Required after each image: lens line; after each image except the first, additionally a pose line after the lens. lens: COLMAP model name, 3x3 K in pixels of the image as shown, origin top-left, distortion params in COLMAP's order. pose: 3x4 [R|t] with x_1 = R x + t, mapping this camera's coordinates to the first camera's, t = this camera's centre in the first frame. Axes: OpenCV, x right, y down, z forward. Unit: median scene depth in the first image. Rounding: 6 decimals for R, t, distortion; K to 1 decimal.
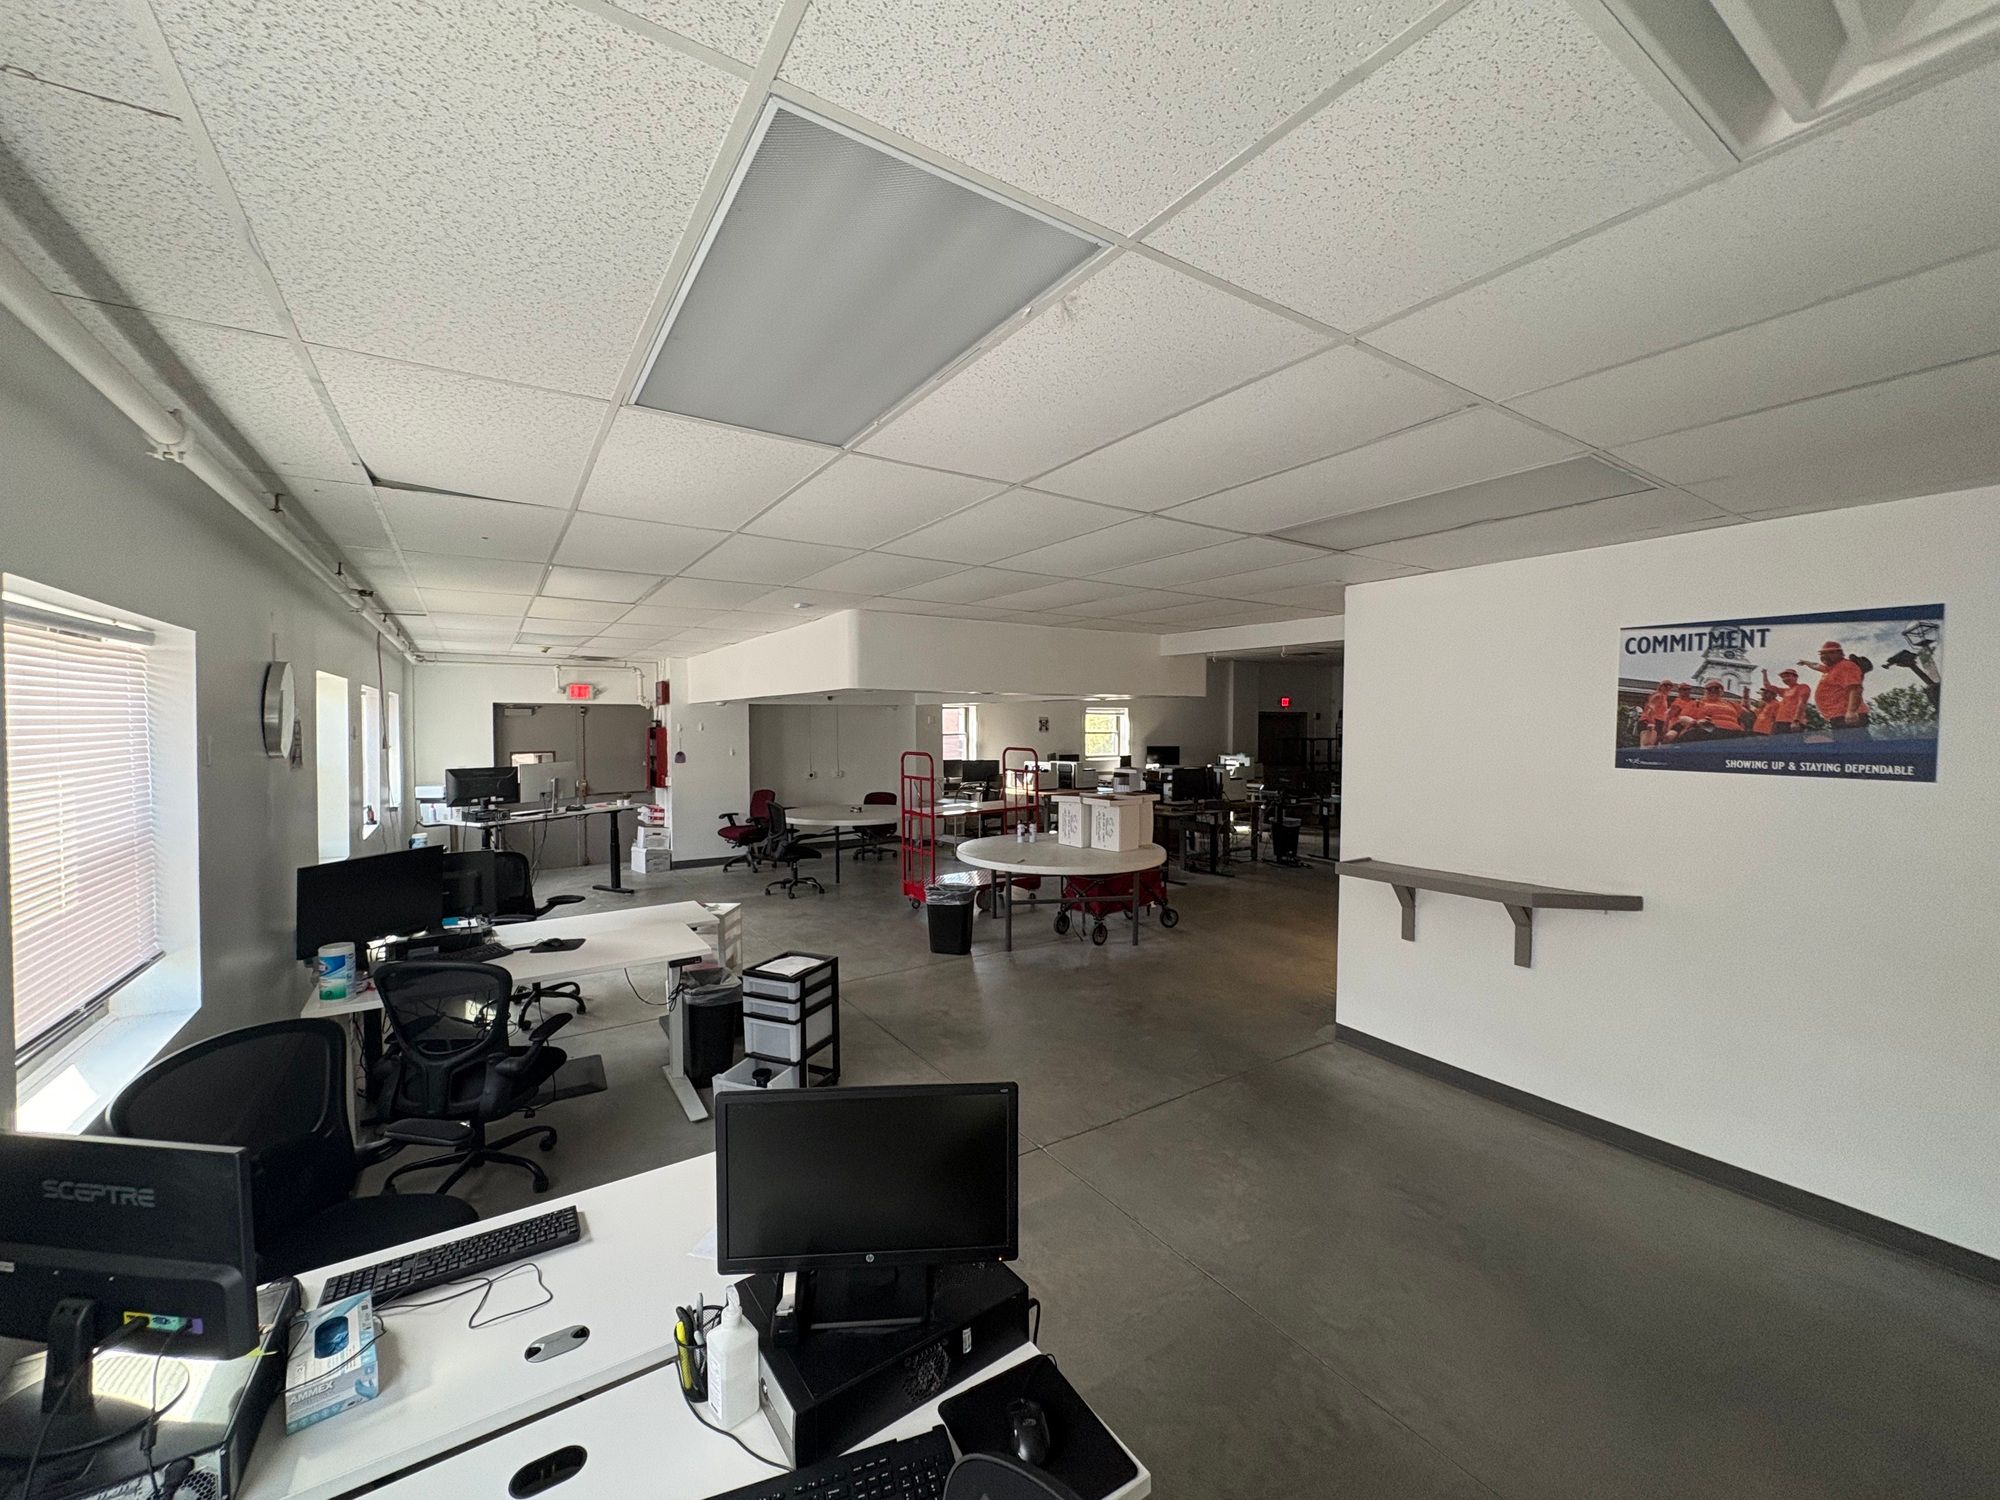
lens RADIAL K [[794.9, 0, 1001.8], [0, 794.9, 747.3], [0, 0, 1]] dist [-0.004459, -0.000565]
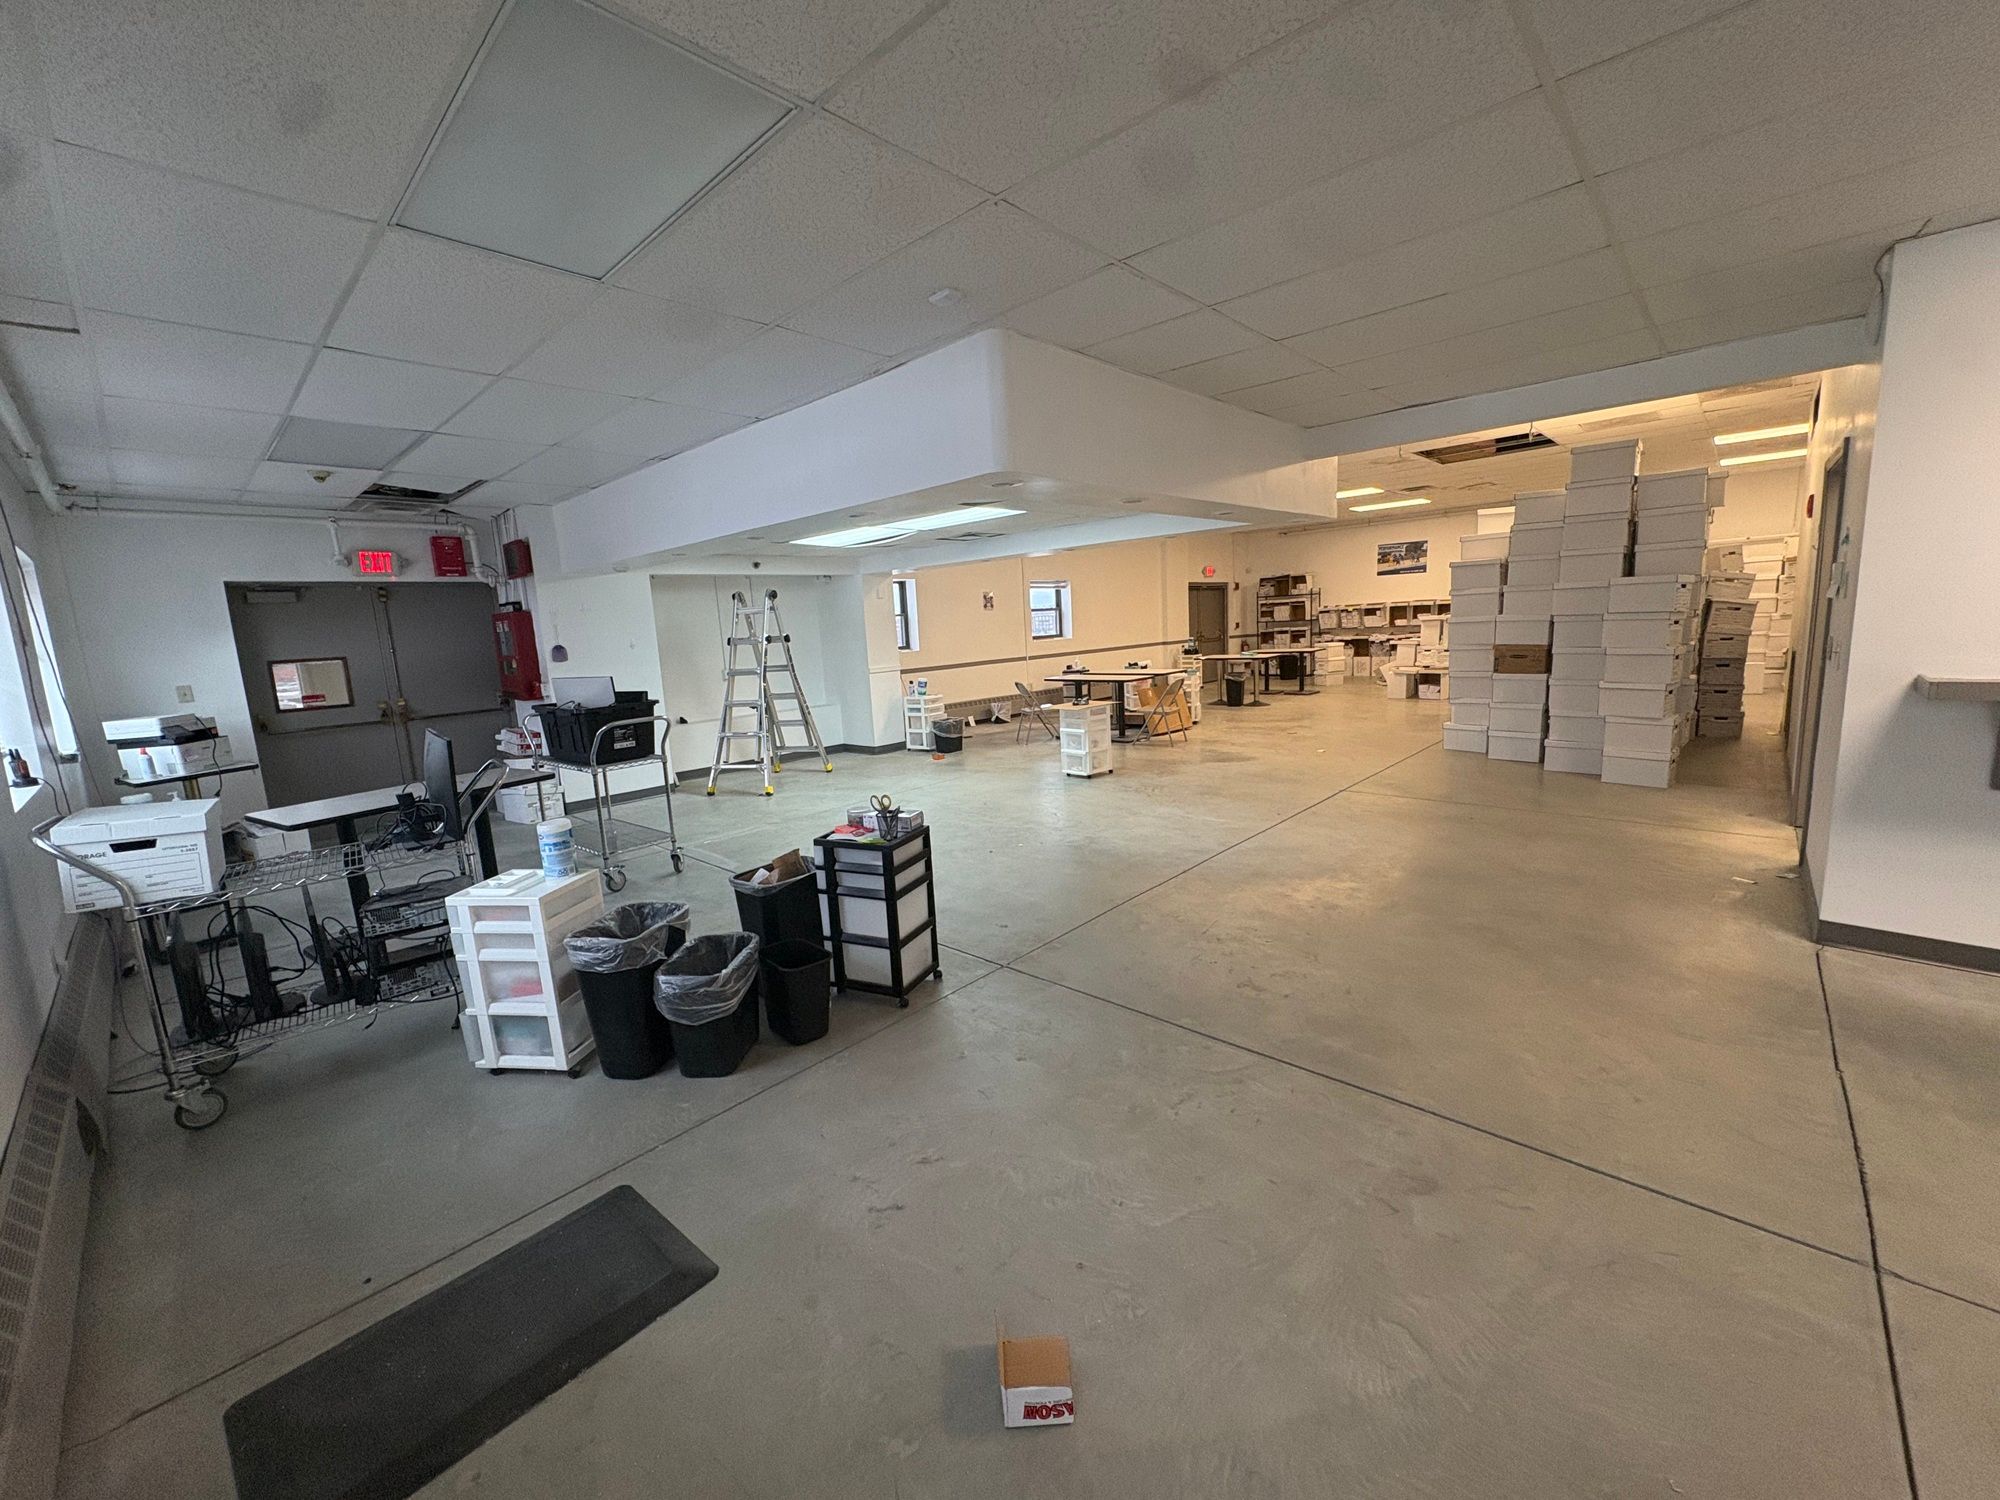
lens RADIAL K [[794.9, 0, 1008.4], [0, 794.9, 747.7], [0, 0, 1]] dist [-0.004459, -0.000565]
pose [[0.969630, -0.087540, 0.228374, -0.199554], [0.059814, 0.990272, 0.125633, 0.031582], [-0.237151, -0.108158, 0.965433, 0.244619]]
